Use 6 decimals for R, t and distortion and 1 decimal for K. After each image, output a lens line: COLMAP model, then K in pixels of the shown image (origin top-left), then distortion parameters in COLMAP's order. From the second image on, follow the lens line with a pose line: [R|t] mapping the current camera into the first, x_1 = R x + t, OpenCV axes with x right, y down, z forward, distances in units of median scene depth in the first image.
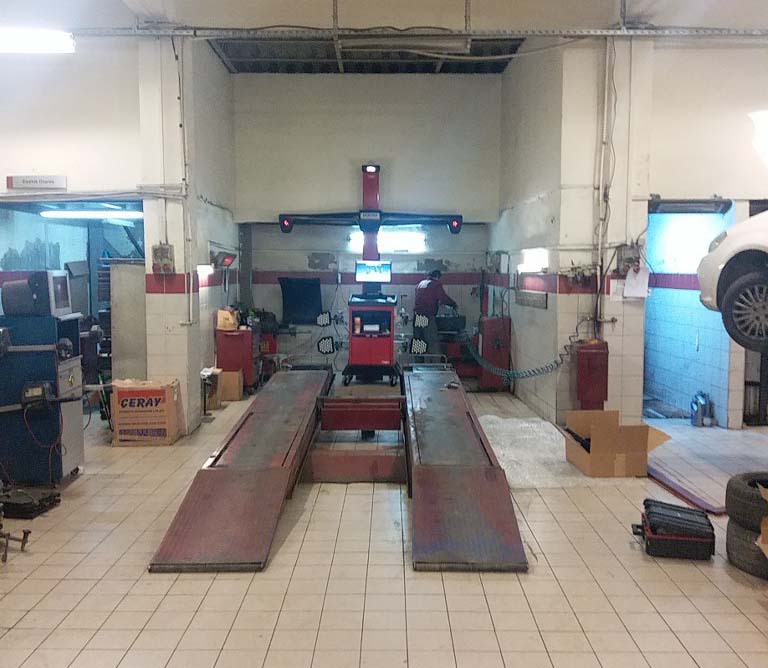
lens RADIAL K [[817.5, 0, 384.0], [0, 817.5, 334.0], [0, 0, 1]] dist [0.217973, -0.581953]
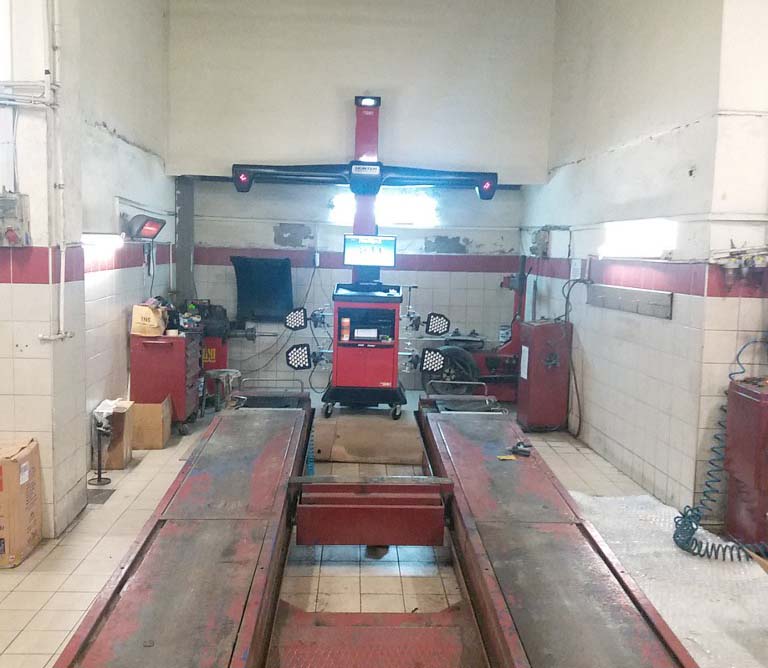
lens RADIAL K [[817.5, 0, 384.0], [0, 817.5, 334.0], [0, 0, 1]] dist [0.217973, -0.581953]
pose [[0.998784, 0.018520, 0.045688, -0.037501], [-0.019610, 0.999531, 0.023532, -0.027958], [-0.045231, -0.024399, 0.998679, 0.372908]]
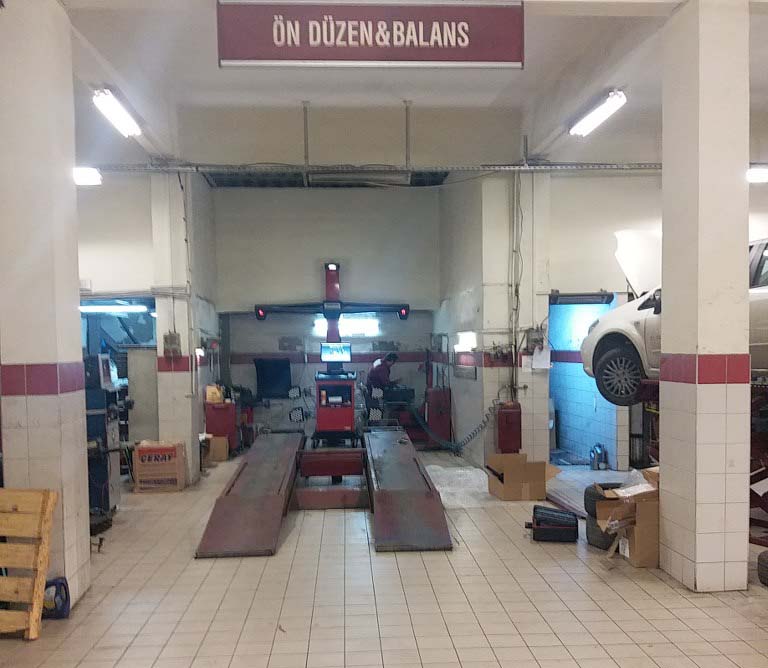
lens RADIAL K [[820.8, 0, 385.7], [0, 820.8, 386.1], [0, 0, 1]] dist [0.202470, -0.595710]
pose [[0.998150, -0.017063, 0.058358, -0.013696], [0.019135, 0.999200, -0.035131, 0.019591], [-0.057711, 0.036182, 0.997677, -0.233598]]
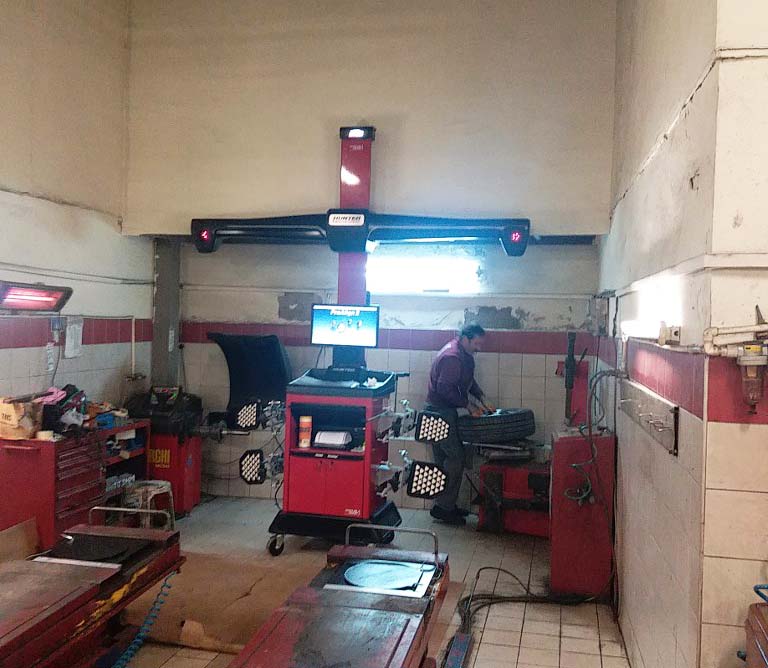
lens RADIAL K [[817.5, 0, 384.0], [0, 817.5, 334.0], [0, 0, 1]] dist [0.217973, -0.581953]
pose [[0.977382, 0.024928, -0.210009, 0.142807], [-0.038184, 0.997510, -0.059301, -0.050838], [0.208007, 0.065978, 0.975899, 0.610701]]
